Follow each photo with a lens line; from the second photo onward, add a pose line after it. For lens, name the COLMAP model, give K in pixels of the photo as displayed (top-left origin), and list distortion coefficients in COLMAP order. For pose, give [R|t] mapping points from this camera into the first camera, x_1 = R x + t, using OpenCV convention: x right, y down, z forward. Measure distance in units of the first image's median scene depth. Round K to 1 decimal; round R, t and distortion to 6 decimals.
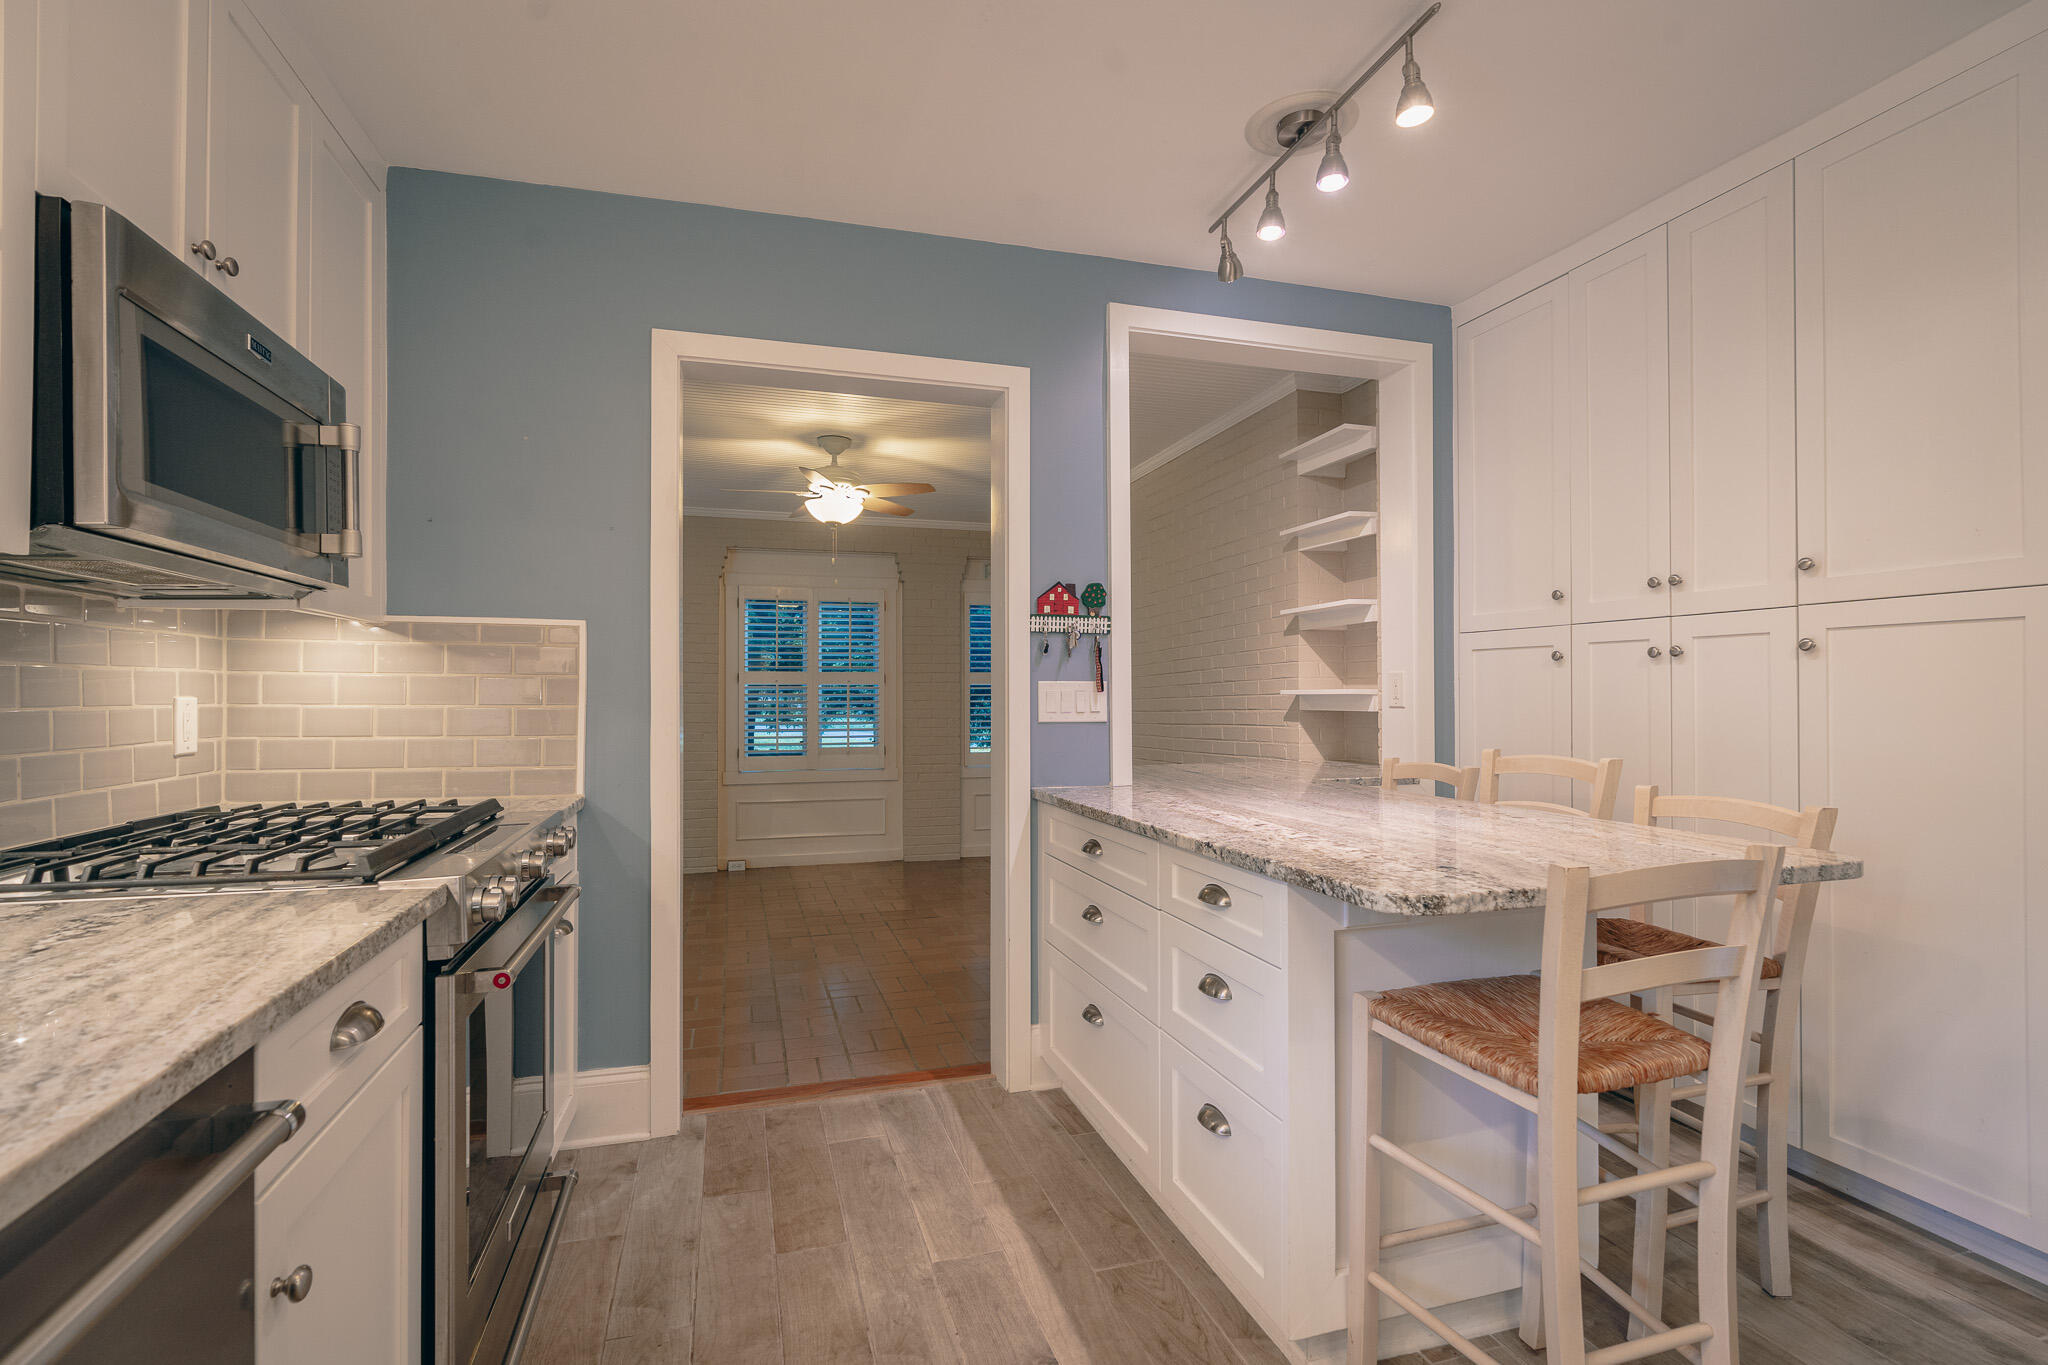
lens RADIAL K [[1008.5, 0, 1006.2], [0, 1008.5, 695.6], [0, 0, 1]] dist [-0.019297, 0.000579]
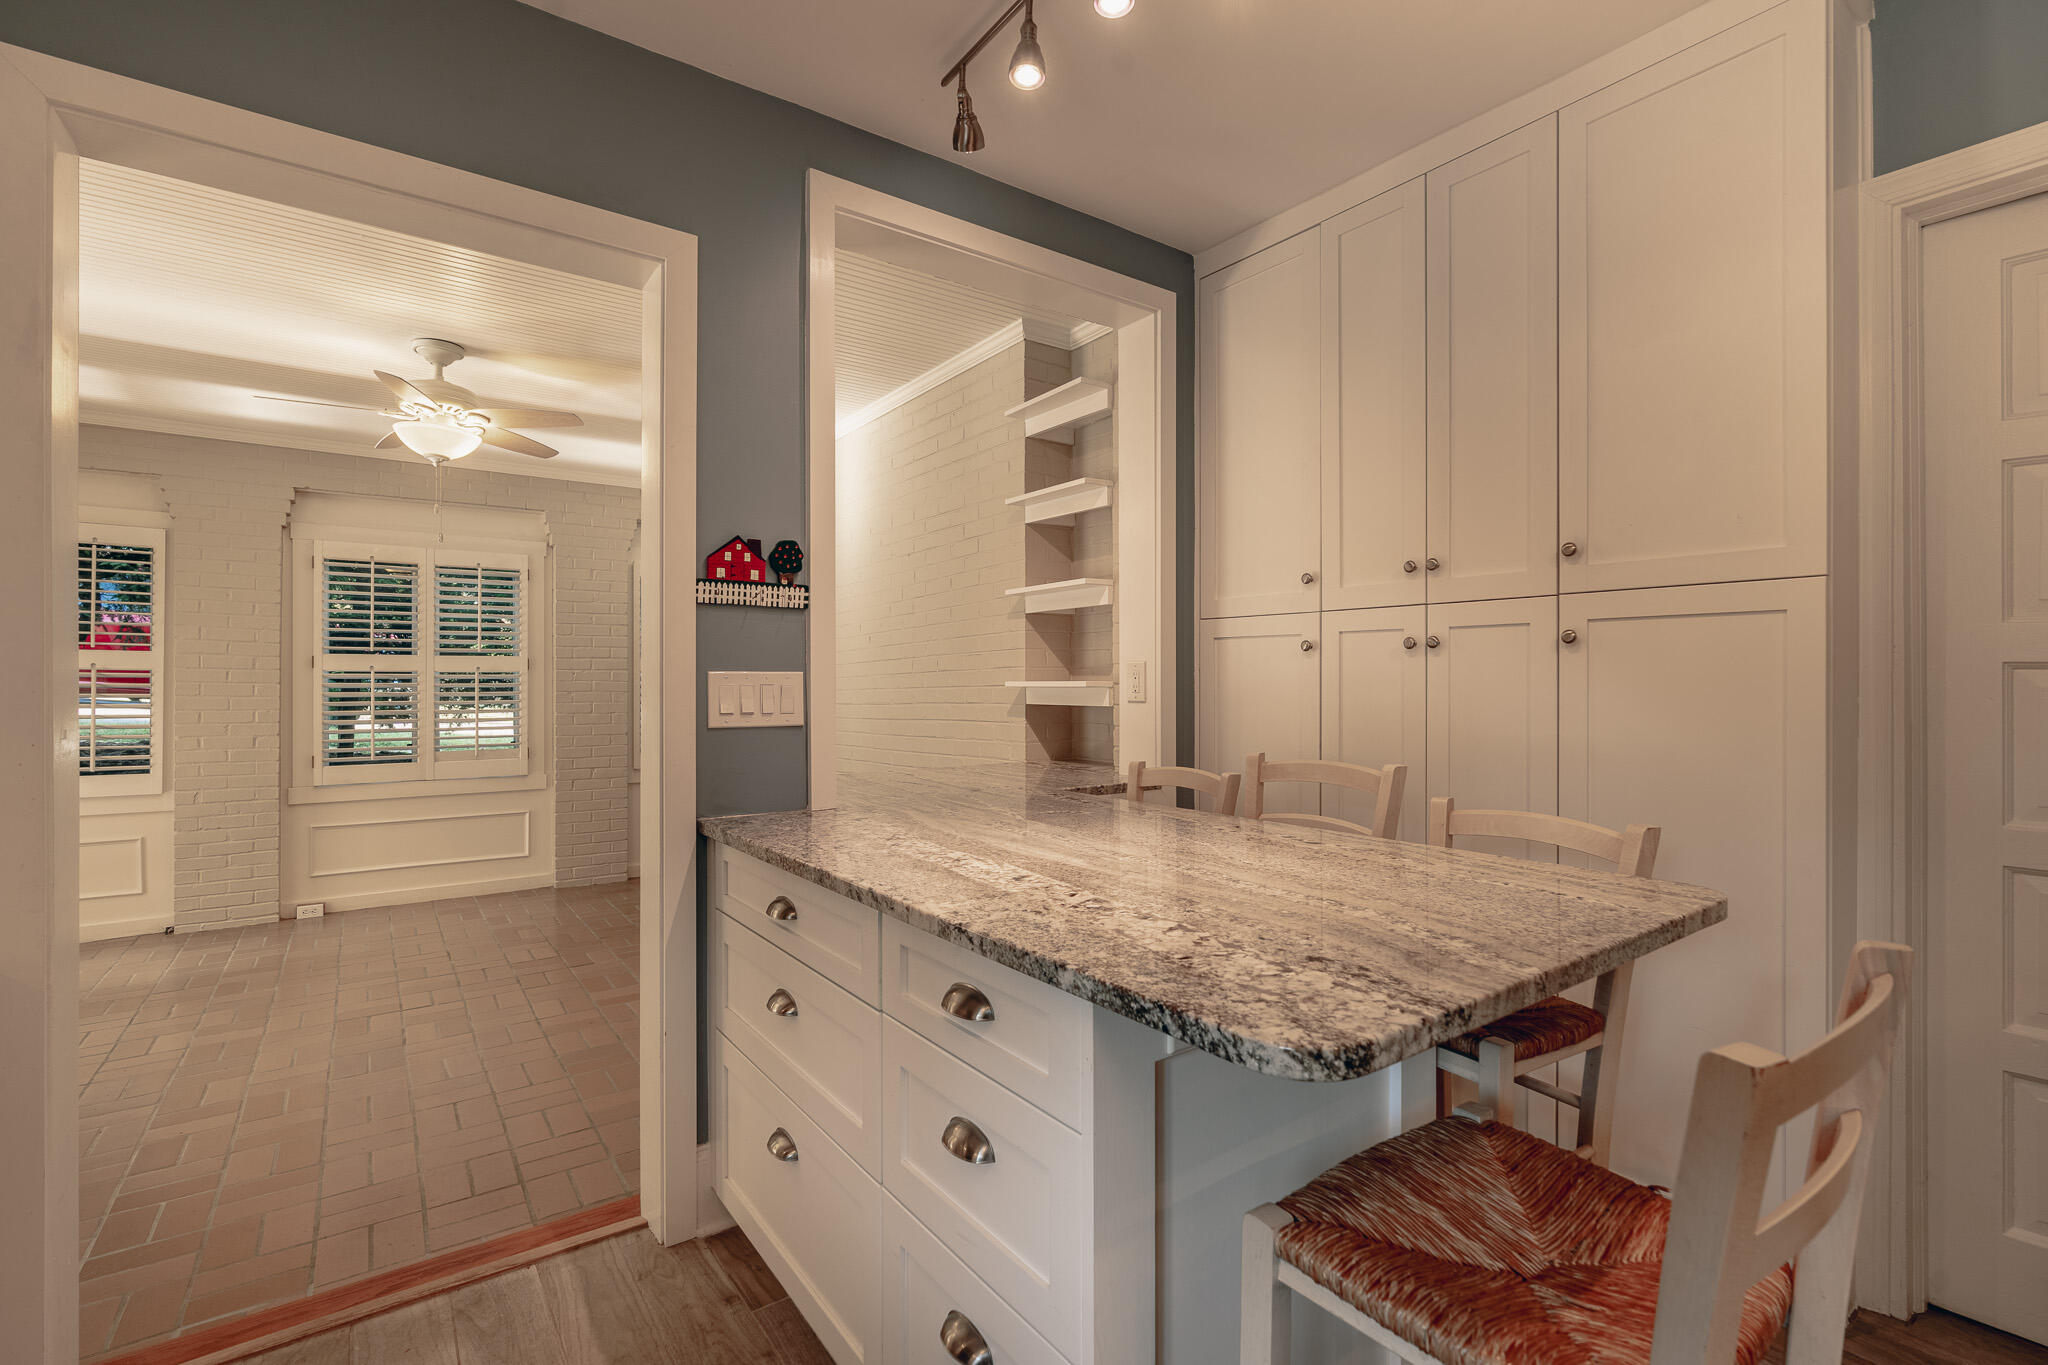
lens RADIAL K [[913.7, 0, 961.0], [0, 913.7, 681.6], [0, 0, 1]] dist [-0.017708, 0.010852]
pose [[0.963763, 0.002413, 0.266748, 0.033183], [-0.003213, 0.999992, 0.002561, -0.009631], [-0.266740, -0.003326, 0.963763, 0.329150]]
